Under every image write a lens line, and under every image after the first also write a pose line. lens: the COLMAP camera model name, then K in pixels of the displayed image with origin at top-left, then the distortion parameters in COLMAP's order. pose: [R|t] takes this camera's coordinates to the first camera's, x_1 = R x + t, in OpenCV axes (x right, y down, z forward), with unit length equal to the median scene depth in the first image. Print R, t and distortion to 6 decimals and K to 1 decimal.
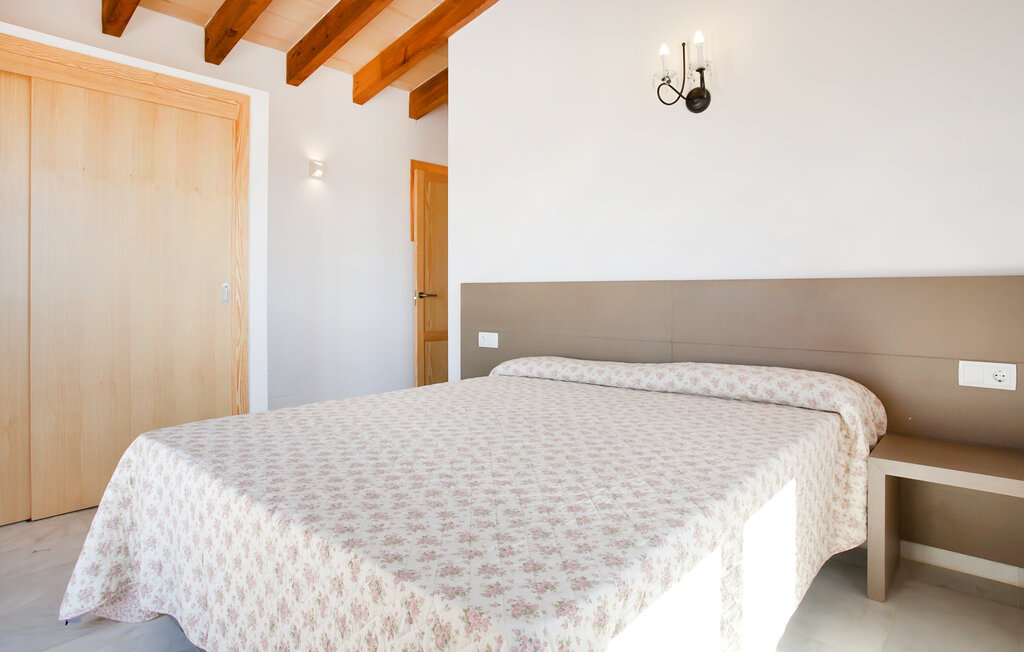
lens RADIAL K [[581.5, 0, 511.8], [0, 581.5, 281.9], [0, 0, 1]] dist [-0.001606, -0.000491]
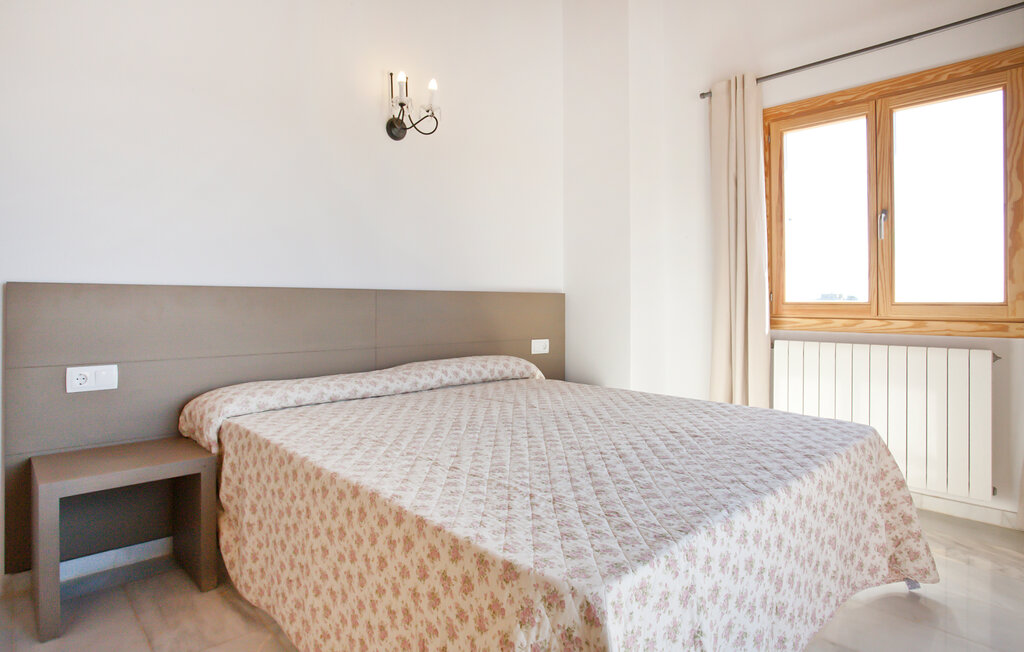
lens RADIAL K [[581.5, 0, 511.8], [0, 581.5, 281.9], [0, 0, 1]] dist [-0.001606, -0.000491]
pose [[0.134209, 0.032947, 0.990405, -0.856784], [-0.020570, 0.999324, -0.030456, 0.012926], [-0.990740, -0.016285, 0.134796, 0.712326]]
